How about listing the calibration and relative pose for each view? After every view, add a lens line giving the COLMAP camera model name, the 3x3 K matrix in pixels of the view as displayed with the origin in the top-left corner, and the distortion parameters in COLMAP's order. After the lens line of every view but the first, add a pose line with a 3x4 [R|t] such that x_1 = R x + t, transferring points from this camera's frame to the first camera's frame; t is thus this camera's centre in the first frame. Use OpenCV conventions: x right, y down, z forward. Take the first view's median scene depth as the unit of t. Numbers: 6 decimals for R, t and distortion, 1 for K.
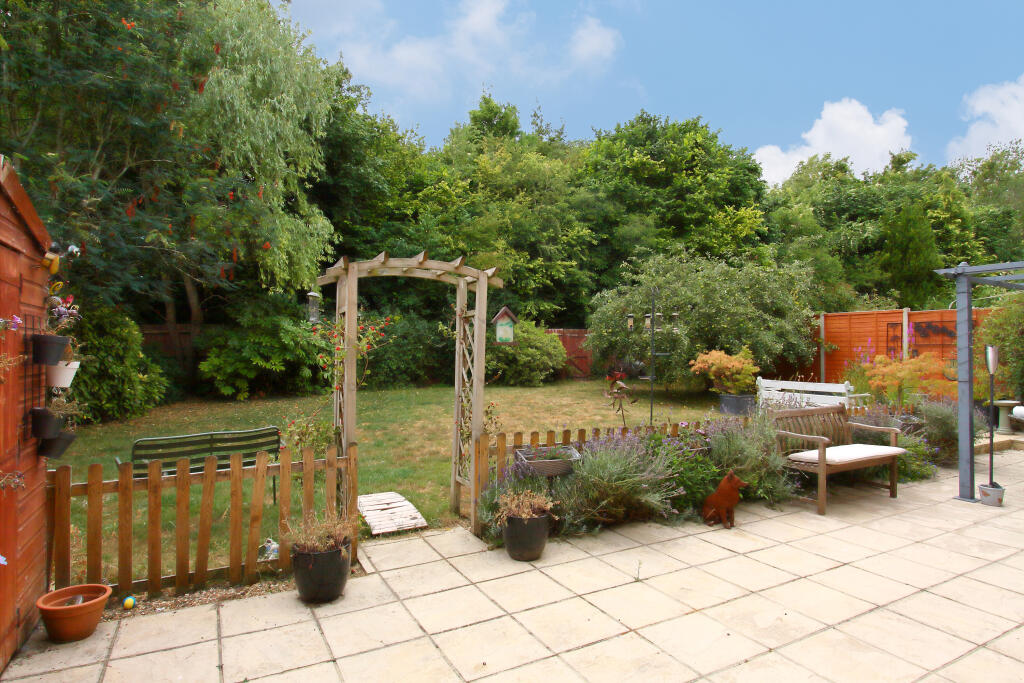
lens RADIAL K [[567.0, 0, 508.4], [0, 567.0, 338.1], [0, 0, 1]] dist [-0.012725, 0.005153]
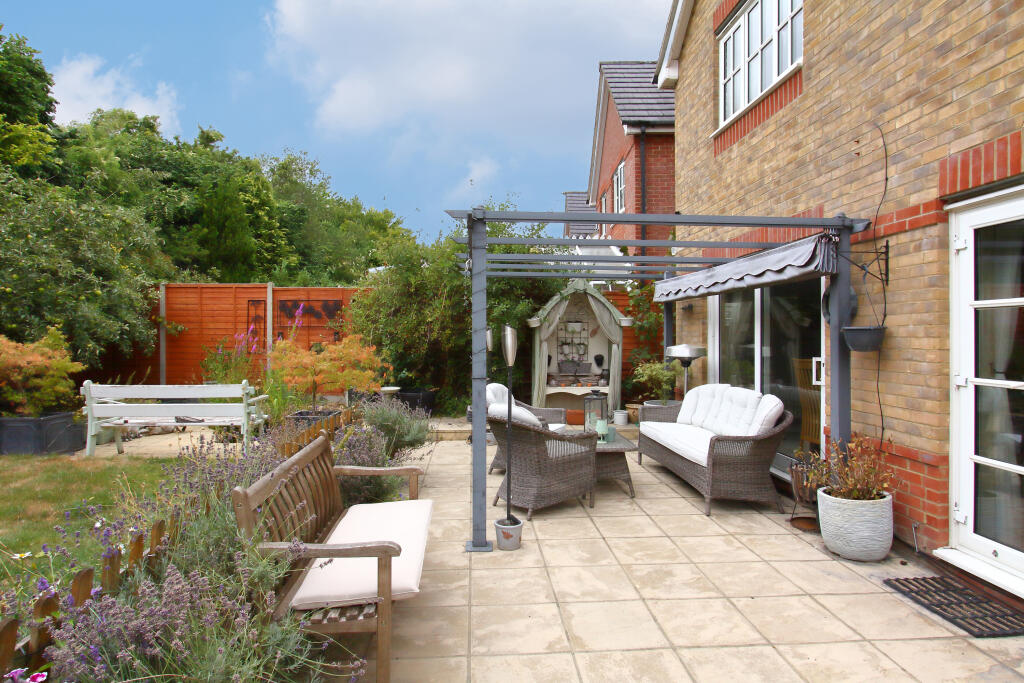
lens RADIAL K [[567.0, 0, 502.8], [0, 567.0, 333.1], [0, 0, 1]] dist [-0.012725, 0.005153]
pose [[0.429522, -0.002706, 0.903052, 0.092790], [-0.015302, 0.999830, 0.010274, 0.007308], [-0.902927, -0.018232, 0.429408, 0.316225]]
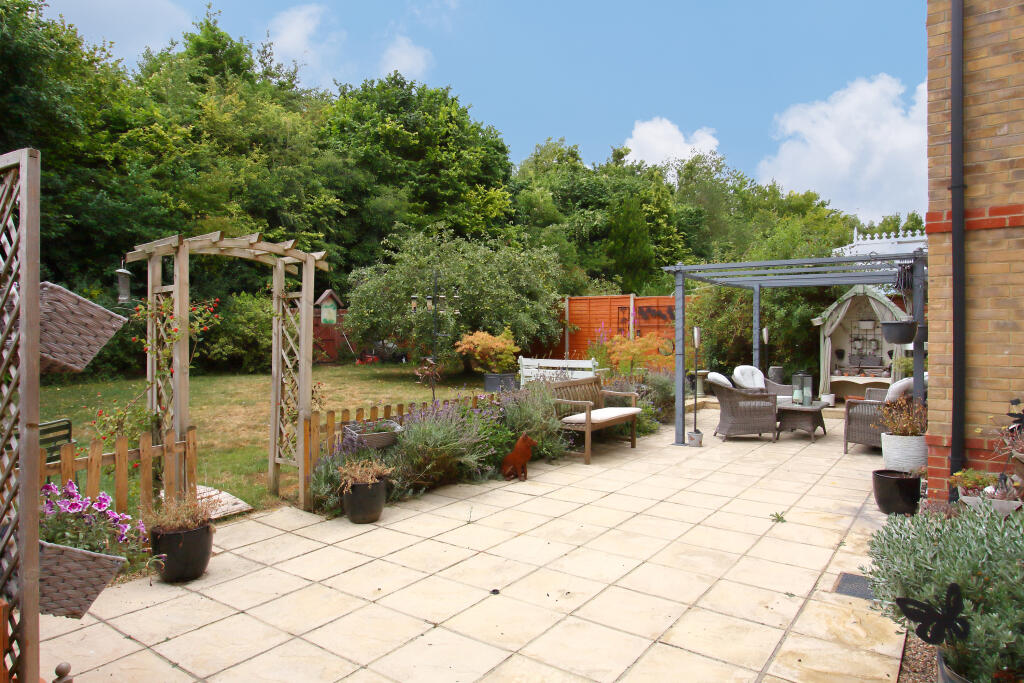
lens RADIAL K [[648.9, 0, 512.1], [0, 648.9, 335.3], [0, 0, 1]] dist [-0.009804, 0.011466]
pose [[0.900596, -0.007060, 0.434600, -0.086825], [-0.004199, 0.999680, 0.024941, -0.001083], [-0.434638, -0.024287, 0.900278, -0.081772]]
